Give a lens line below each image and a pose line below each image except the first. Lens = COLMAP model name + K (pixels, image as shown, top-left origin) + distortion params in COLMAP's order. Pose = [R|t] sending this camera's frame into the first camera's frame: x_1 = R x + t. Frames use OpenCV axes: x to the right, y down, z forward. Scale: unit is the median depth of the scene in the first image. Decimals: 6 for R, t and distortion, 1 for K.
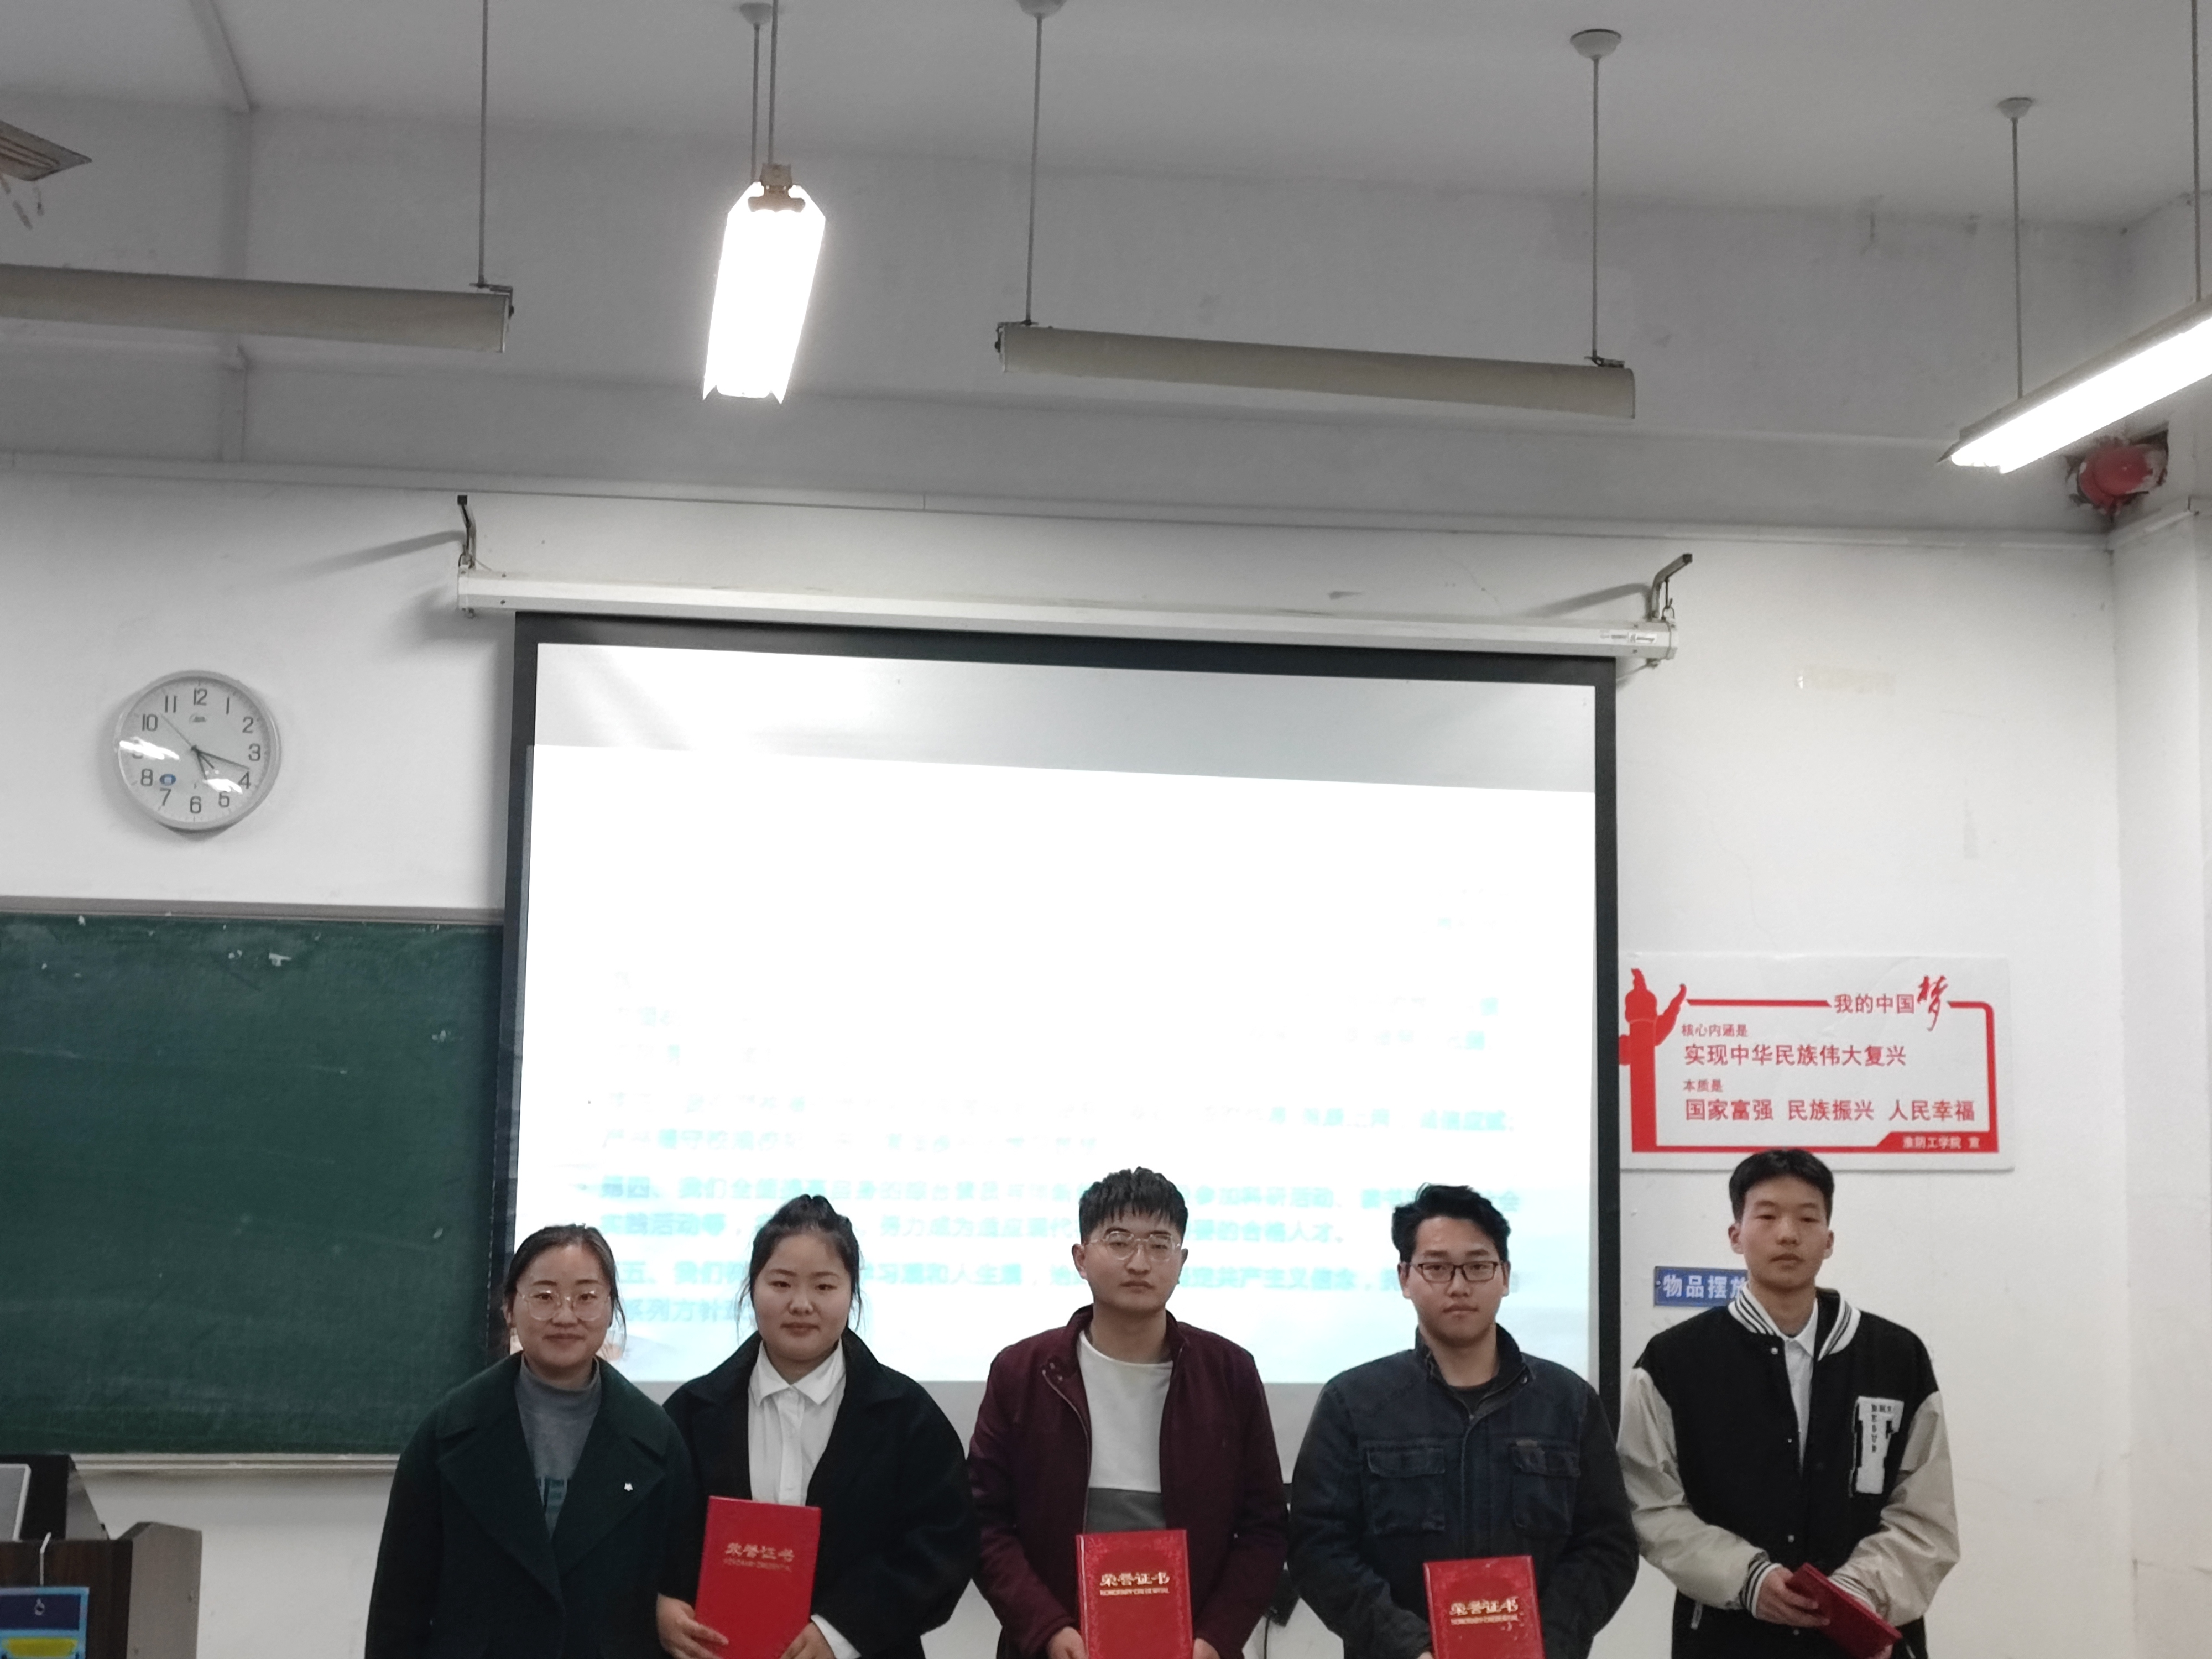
lens RADIAL K [[2223.5, 0, 1021.8], [0, 2223.5, 860.0], [0, 0, 1]] dist [0.008021, -0.039638]
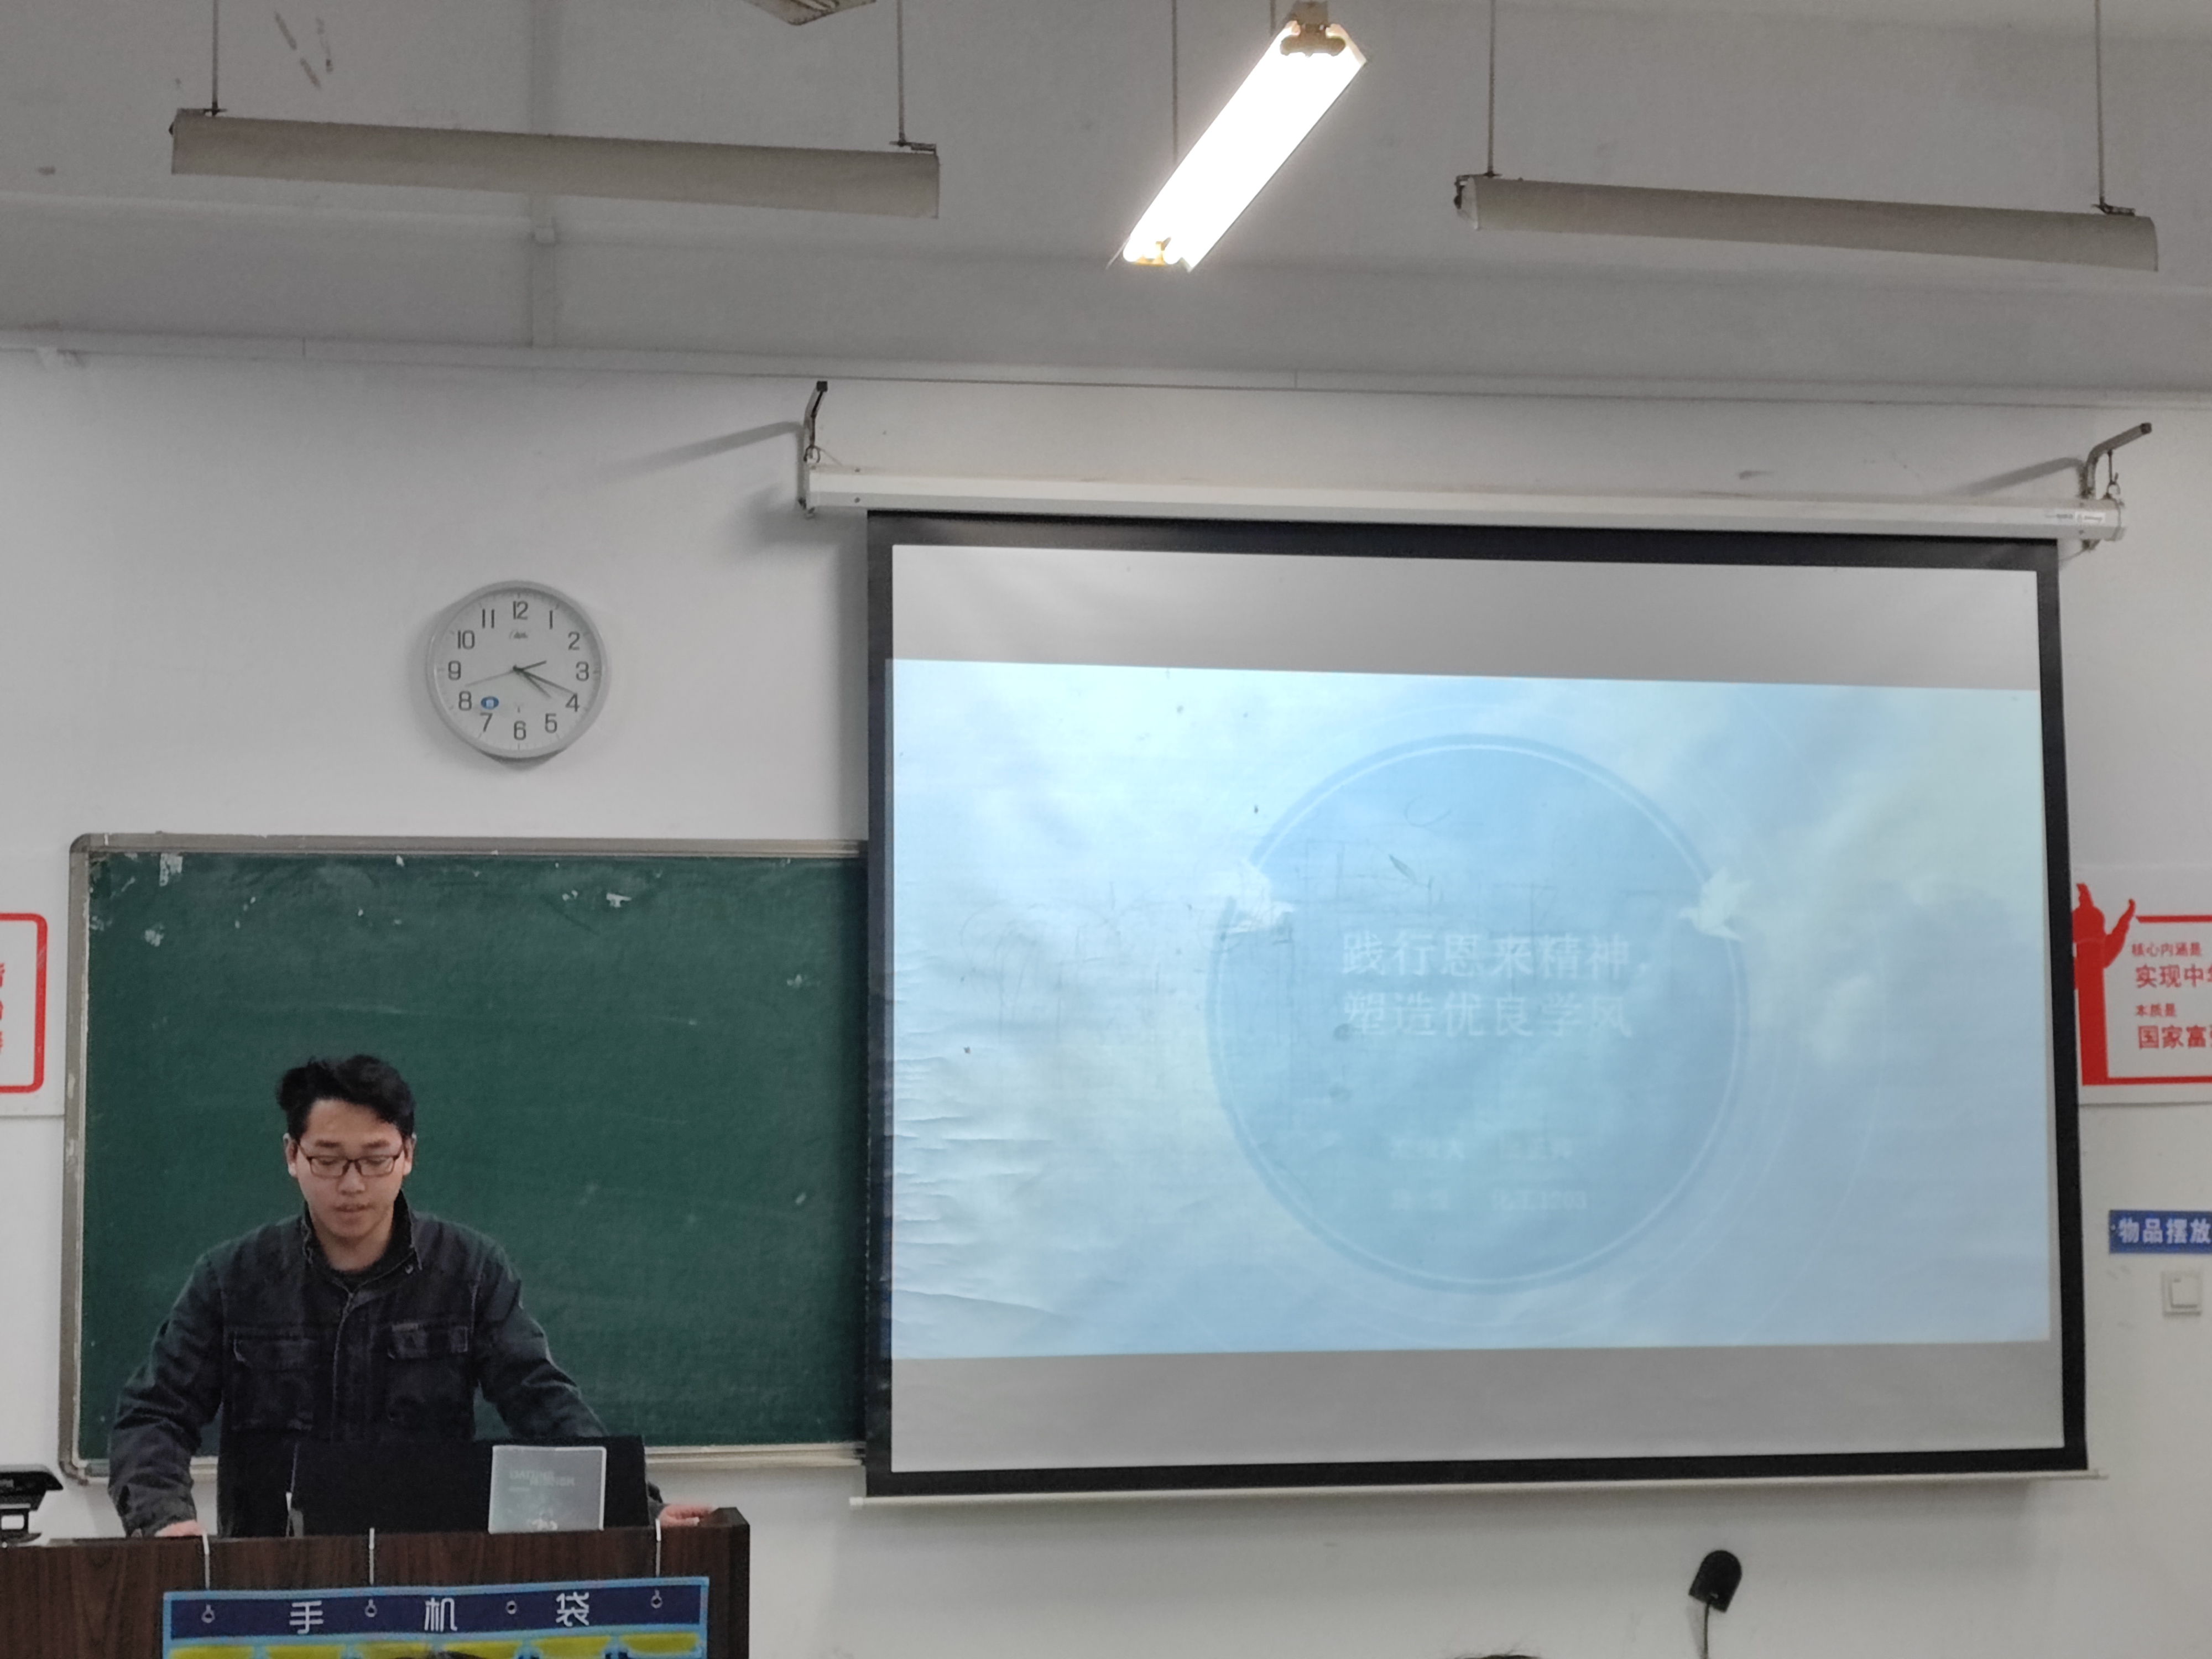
lens RADIAL K [[2505.5, 0, 974.1], [0, 2505.5, 840.3], [0, 0, 1]] dist [0.053180, -0.157039]
pose [[0.999698, -0.019079, 0.015492, -0.201230], [0.018814, 0.999677, 0.017077, 0.005694], [-0.015813, -0.016780, 0.999734, -0.018616]]
